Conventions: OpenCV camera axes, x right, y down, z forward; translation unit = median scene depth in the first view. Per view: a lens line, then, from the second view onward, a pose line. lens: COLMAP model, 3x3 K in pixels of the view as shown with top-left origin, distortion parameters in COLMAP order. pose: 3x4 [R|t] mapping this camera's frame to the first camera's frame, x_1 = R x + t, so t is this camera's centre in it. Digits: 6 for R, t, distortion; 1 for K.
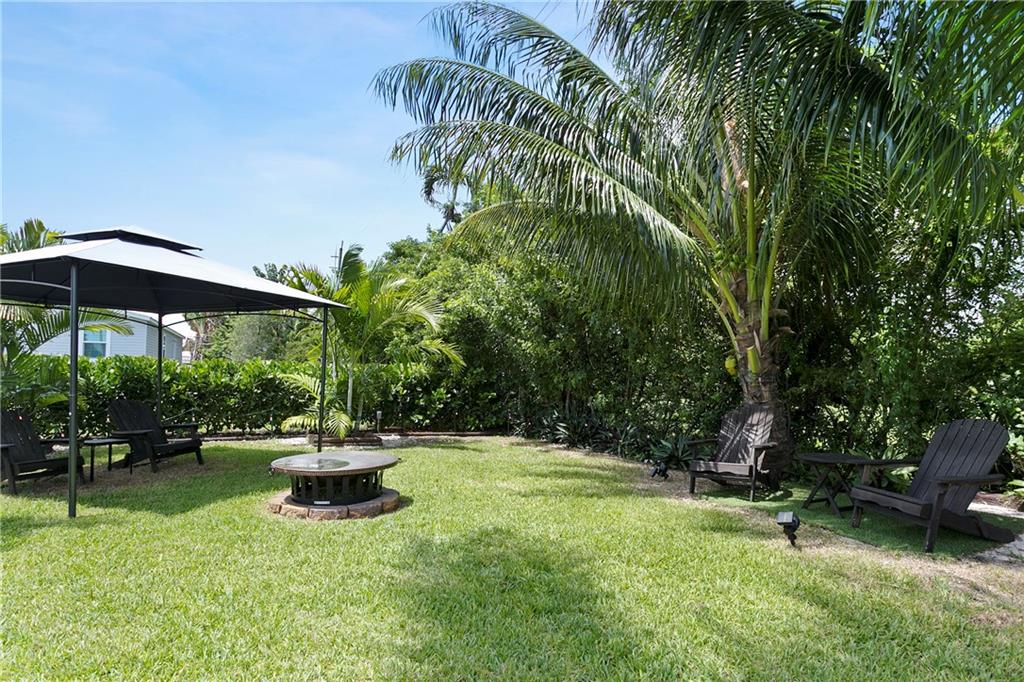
lens RADIAL K [[603.7, 0, 515.5], [0, 603.7, 343.4], [0, 0, 1]] dist [0.000105, -0.000319]
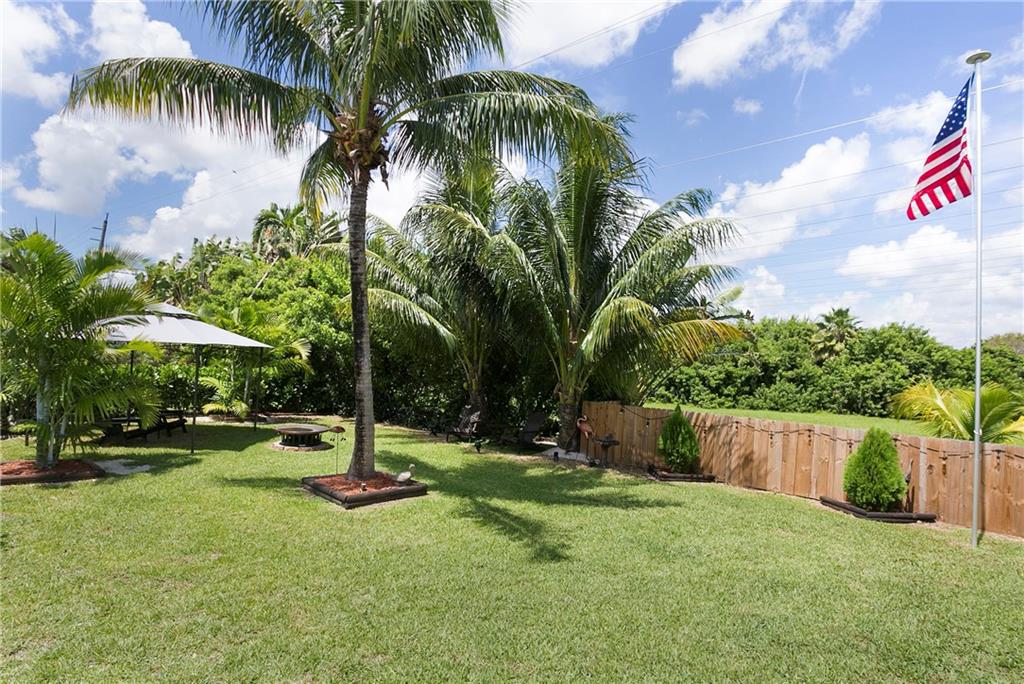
lens RADIAL K [[554.9, 0, 510.7], [0, 554.9, 344.3], [0, 0, 1]] dist [-0.027719, -0.000460]
pose [[0.919226, 0.045195, 0.391128, -0.280912], [-0.057220, 0.998178, 0.019136, -0.152474], [-0.389551, -0.039971, 0.920137, -0.884733]]
